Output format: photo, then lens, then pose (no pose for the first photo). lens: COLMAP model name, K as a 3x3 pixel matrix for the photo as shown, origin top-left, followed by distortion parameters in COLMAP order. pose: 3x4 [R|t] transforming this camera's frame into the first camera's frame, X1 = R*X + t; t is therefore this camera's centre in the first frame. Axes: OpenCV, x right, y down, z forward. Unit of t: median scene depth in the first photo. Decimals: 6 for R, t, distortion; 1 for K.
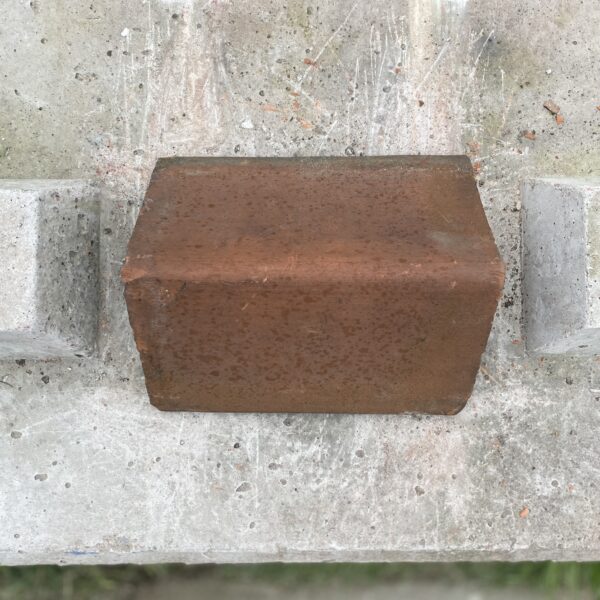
lens RADIAL K [[624.3, 0, 314.3], [0, 624.3, 301.7], [0, 0, 1]] dist [-0.011826, 0.000000]
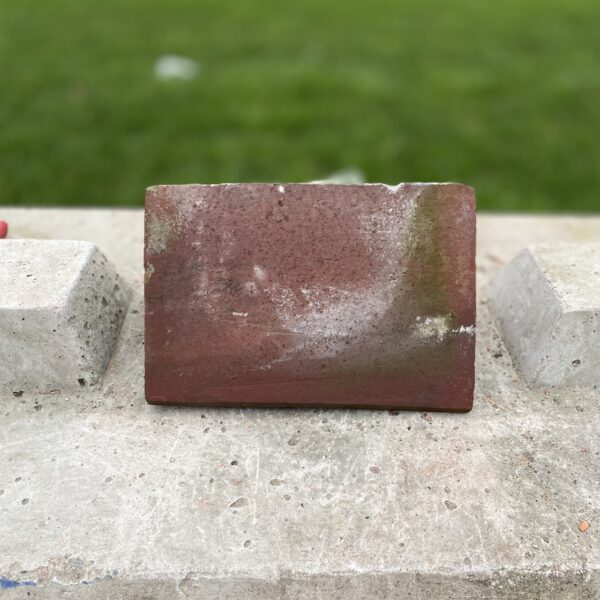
lens RADIAL K [[624.3, 0, 308.2], [0, 624.3, 289.6], [0, 0, 1]] dist [-0.011826, 0.000000]
pose [[0.999449, 0.006789, 0.032486, -0.050458], [0.021677, 0.607677, -0.793888, 0.783775], [-0.025130, 0.794155, 0.607196, 0.268032]]
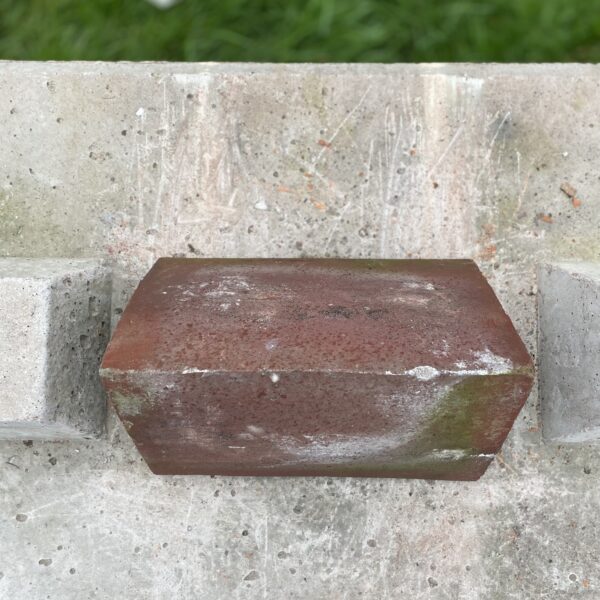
lens RADIAL K [[624.3, 0, 310.1], [0, 624.3, 292.1], [0, 0, 1]] dist [-0.011826, 0.000000]
pose [[0.999840, 0.010596, -0.014431, -0.012825], [-0.011114, 0.999280, -0.036278, -0.111485], [0.014036, 0.036433, 0.999238, 0.011683]]
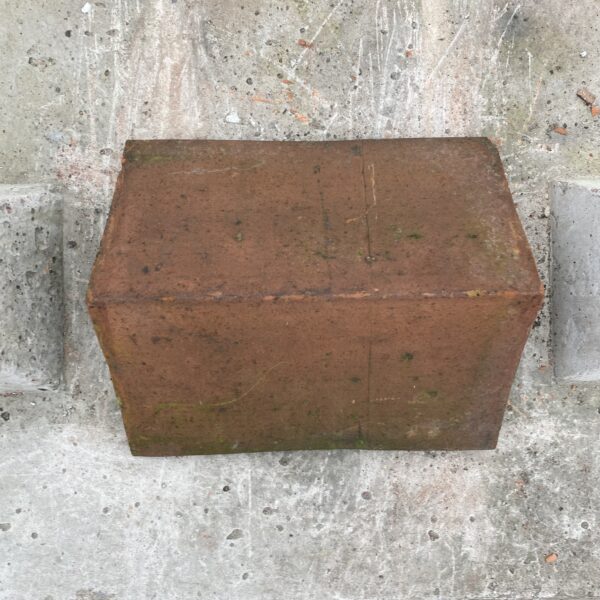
lens RADIAL K [[624.3, 0, 318.4], [0, 624.3, 303.3], [0, 0, 1]] dist [-0.011826, 0.000000]
pose [[0.999828, -0.009212, 0.016077, -0.006183], [0.008382, 0.998668, 0.050917, -0.073711], [-0.016525, -0.050774, 0.998573, 0.132187]]
